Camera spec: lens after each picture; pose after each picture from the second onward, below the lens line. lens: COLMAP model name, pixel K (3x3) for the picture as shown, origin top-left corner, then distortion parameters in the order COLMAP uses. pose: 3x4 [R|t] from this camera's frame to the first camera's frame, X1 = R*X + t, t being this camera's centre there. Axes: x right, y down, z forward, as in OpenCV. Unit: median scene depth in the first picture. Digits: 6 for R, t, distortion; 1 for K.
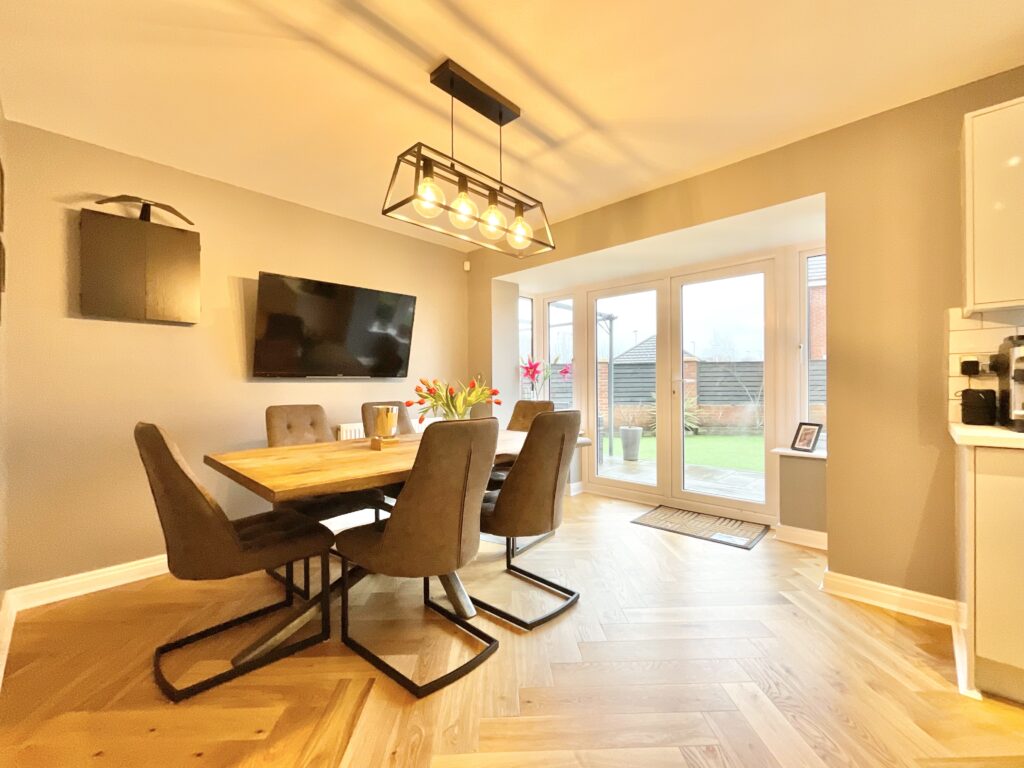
lens RADIAL K [[426.5, 0, 513.4], [0, 426.5, 387.6], [0, 0, 1]] dist [0.000293, -0.000698]
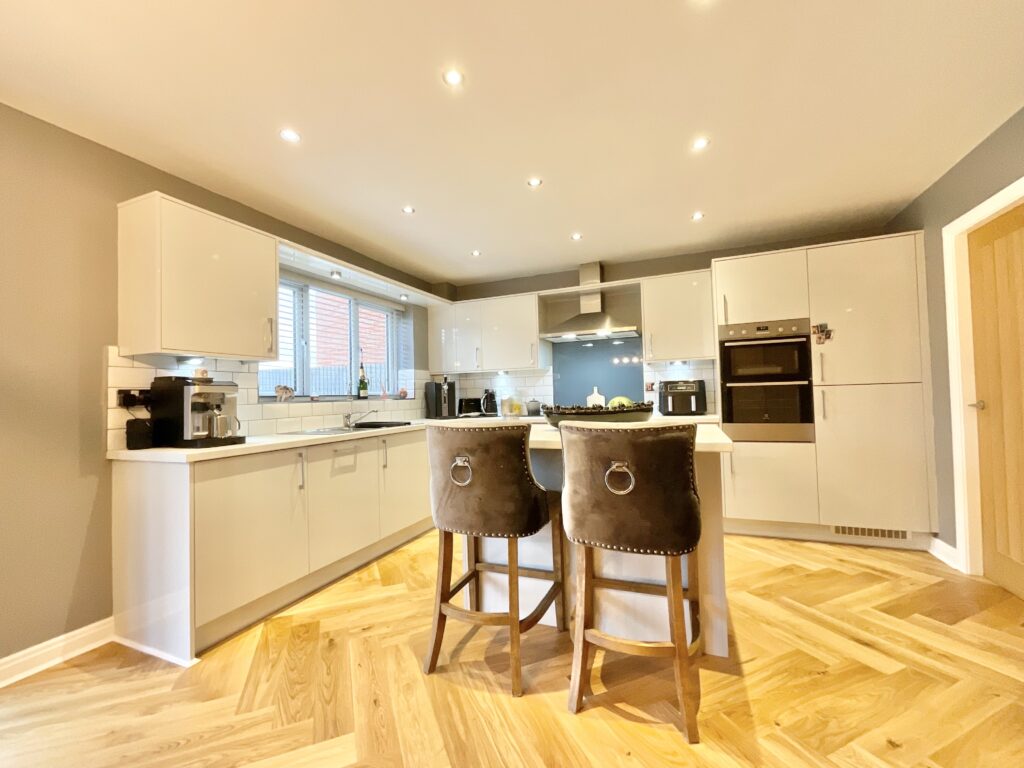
lens RADIAL K [[426.5, 0, 513.4], [0, 426.5, 387.6], [0, 0, 1]] dist [0.000293, -0.000698]
pose [[-0.351061, 0.037172, 0.935615, -0.340882], [0.026282, 0.999209, -0.029837, -0.018489], [-0.935984, 0.014115, -0.351760, 0.406637]]
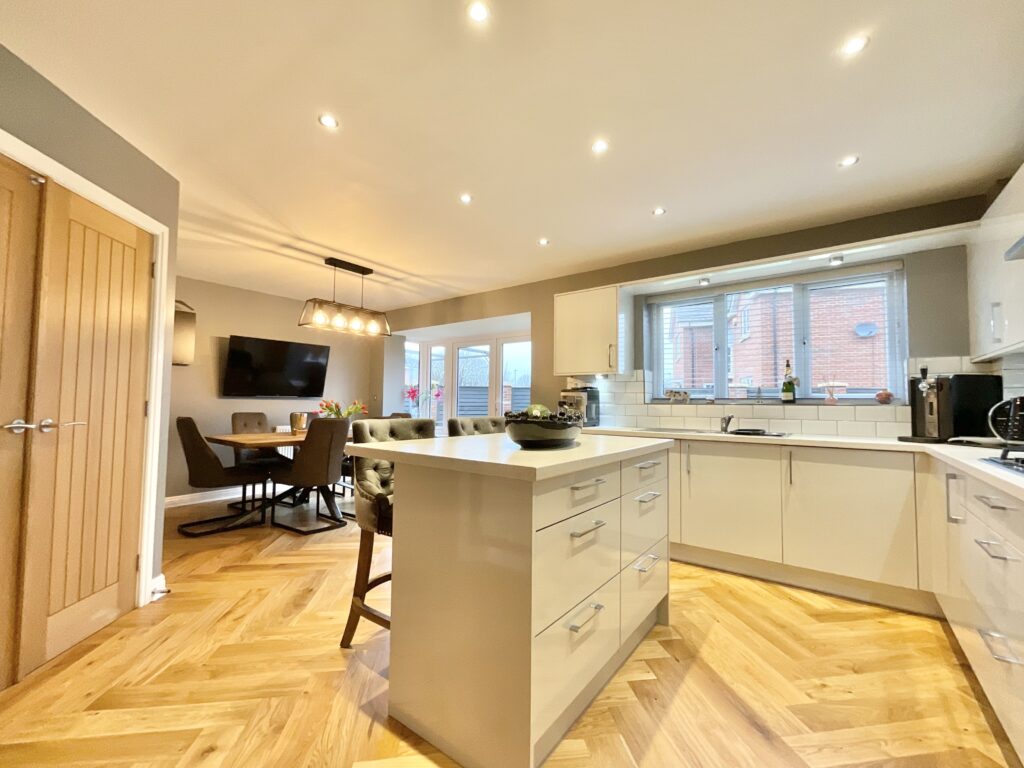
lens RADIAL K [[426.5, 0, 513.4], [0, 426.5, 387.6], [0, 0, 1]] dist [0.000293, -0.000698]
pose [[0.994155, 0.021644, 0.105774, 0.529161], [-0.017617, 0.999089, -0.038860, -0.020395], [-0.106519, 0.036770, 0.993631, -1.196028]]
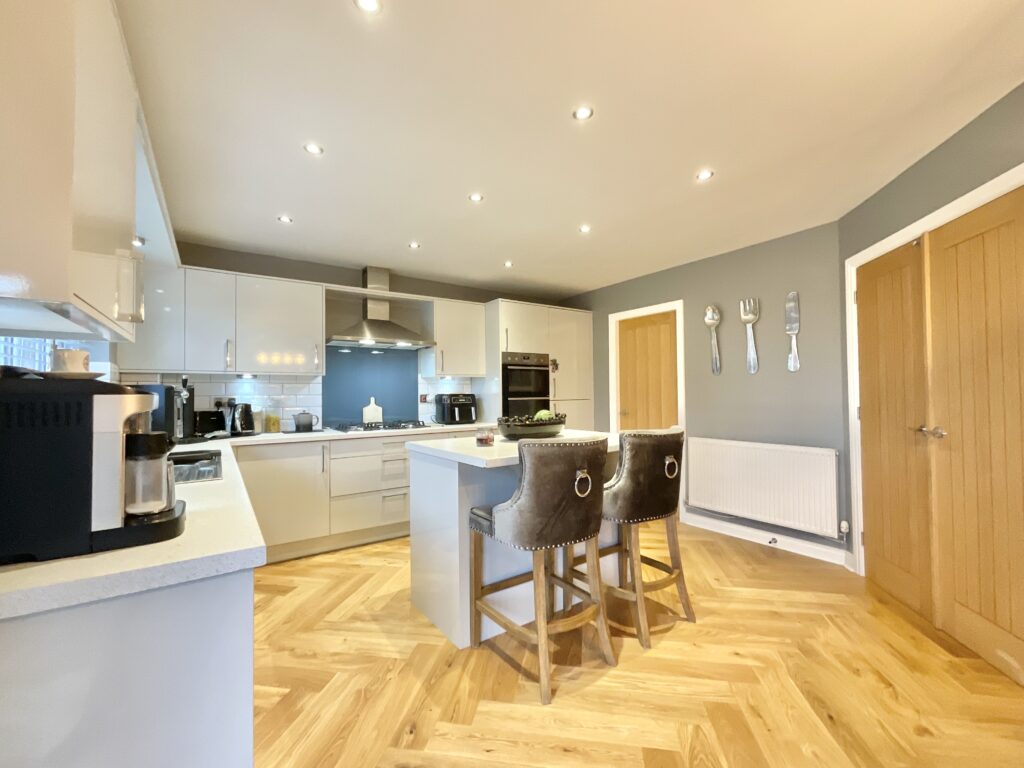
lens RADIAL K [[426.5, 0, 513.4], [0, 426.5, 387.6], [0, 0, 1]] dist [0.000293, -0.000698]
pose [[-0.978336, 0.022181, 0.205831, 0.476161], [0.017991, 0.999592, -0.022205, -0.066509], [-0.206239, -0.018021, -0.978336, 1.146063]]
